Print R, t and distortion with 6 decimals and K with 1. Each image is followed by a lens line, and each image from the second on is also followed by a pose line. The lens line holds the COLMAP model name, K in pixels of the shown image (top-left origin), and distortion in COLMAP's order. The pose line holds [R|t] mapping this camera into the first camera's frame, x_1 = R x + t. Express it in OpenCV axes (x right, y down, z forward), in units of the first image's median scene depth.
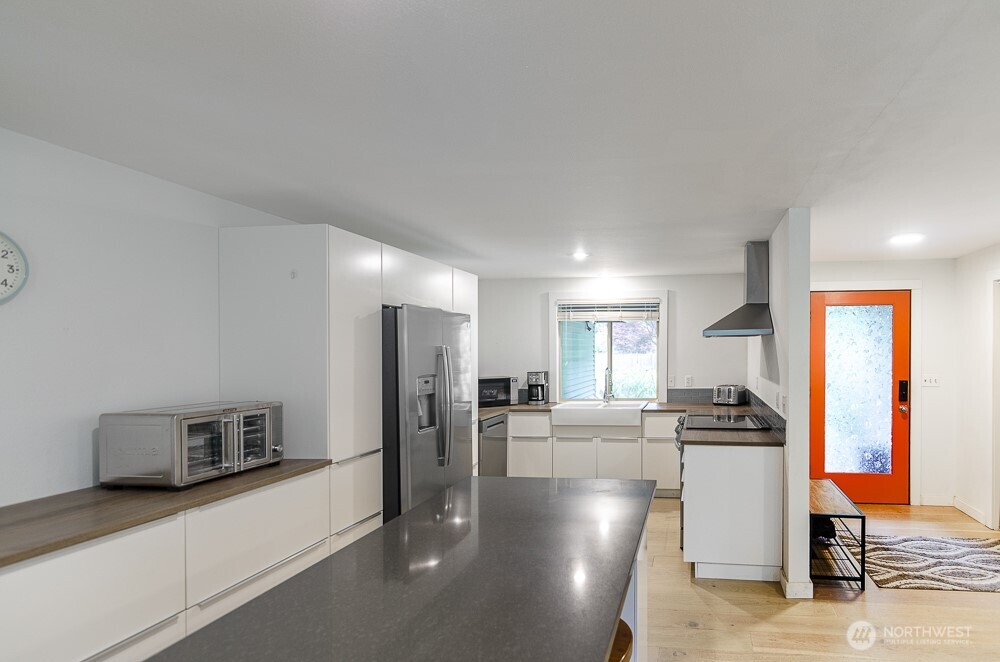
lens RADIAL K [[517.3, 0, 628.5], [0, 517.3, 355.9], [0, 0, 1]] dist [-0.003087, 0.002047]
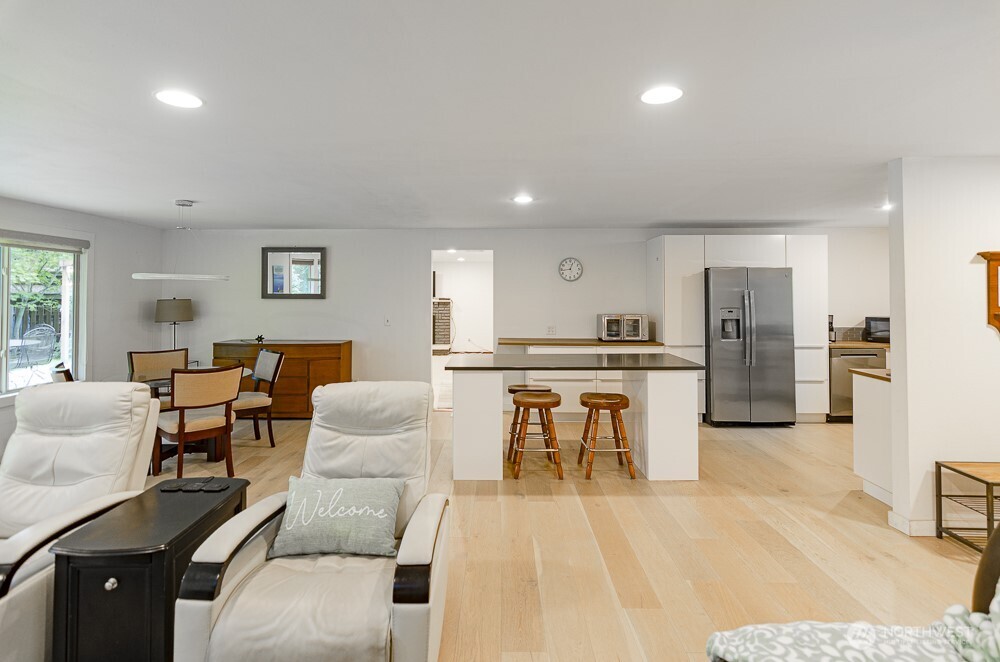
lens RADIAL K [[480.9, 0, 489.0], [0, 480.9, 291.3], [0, 0, 1]] dist [-0.001742, 0.003242]
pose [[0.091813, -0.002549, -0.995773, 0.717403], [-0.010186, 0.999942, -0.003499, -0.001381], [0.995724, 0.010464, 0.091782, 0.046183]]
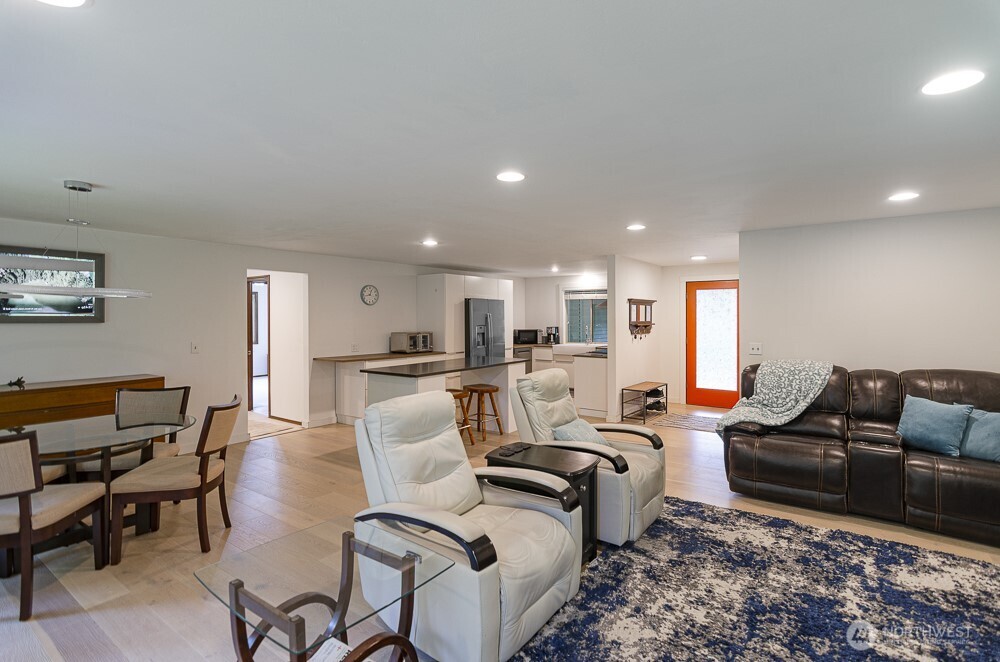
lens RADIAL K [[480.9, 0, 488.1], [0, 480.9, 313.8], [0, 0, 1]] dist [-0.001742, 0.003242]
pose [[0.858420, 0.002295, -0.512942, 0.566586], [-0.009150, 0.999899, -0.010839, 0.004068], [0.512866, 0.013998, 0.858355, -0.677203]]
